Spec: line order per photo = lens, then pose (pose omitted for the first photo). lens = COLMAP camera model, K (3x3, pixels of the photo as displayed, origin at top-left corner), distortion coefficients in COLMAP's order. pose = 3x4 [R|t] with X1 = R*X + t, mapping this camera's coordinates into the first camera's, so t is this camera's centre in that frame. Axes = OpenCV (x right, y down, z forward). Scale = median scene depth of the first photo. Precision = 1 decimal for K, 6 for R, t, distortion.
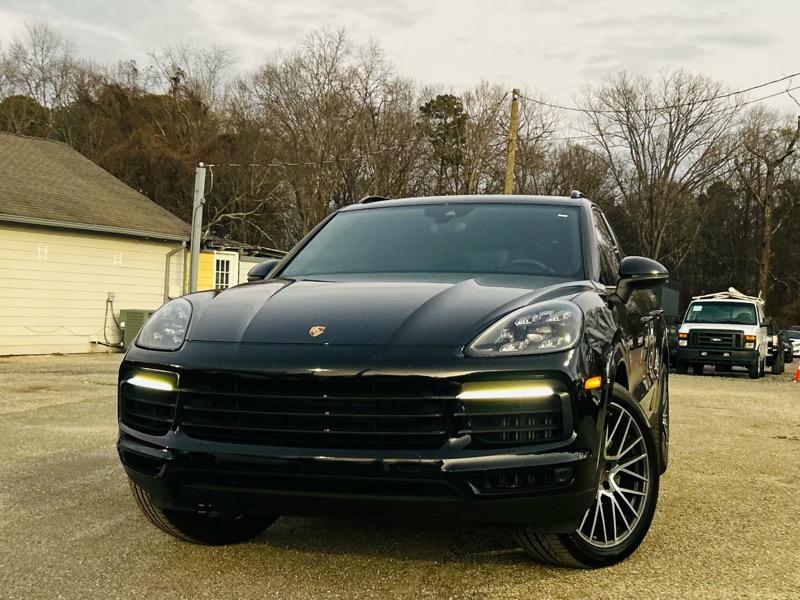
lens RADIAL K [[1239.6, 0, 426.8], [0, 1239.6, 299.8], [0, 0, 1]] dist [0.186197, -0.120974]
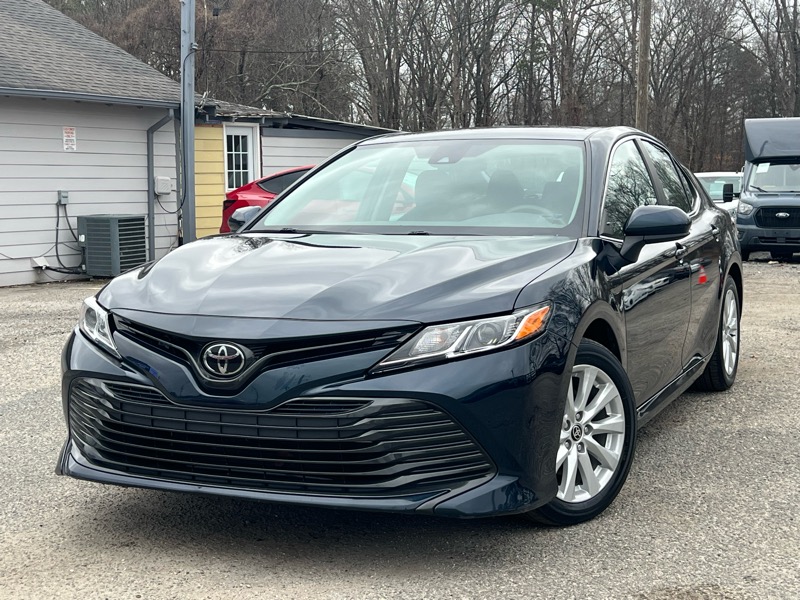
lens RADIAL K [[1271.9, 0, 400.0], [0, 1271.9, 300.0], [0, 0, 1]] dist [0.137082, -0.449969]
pose [[0.994658, -0.042704, -0.093978, -0.010583], [0.051465, 0.994347, 0.092870, -0.002126], [0.089481, -0.097211, 0.991233, 0.297084]]
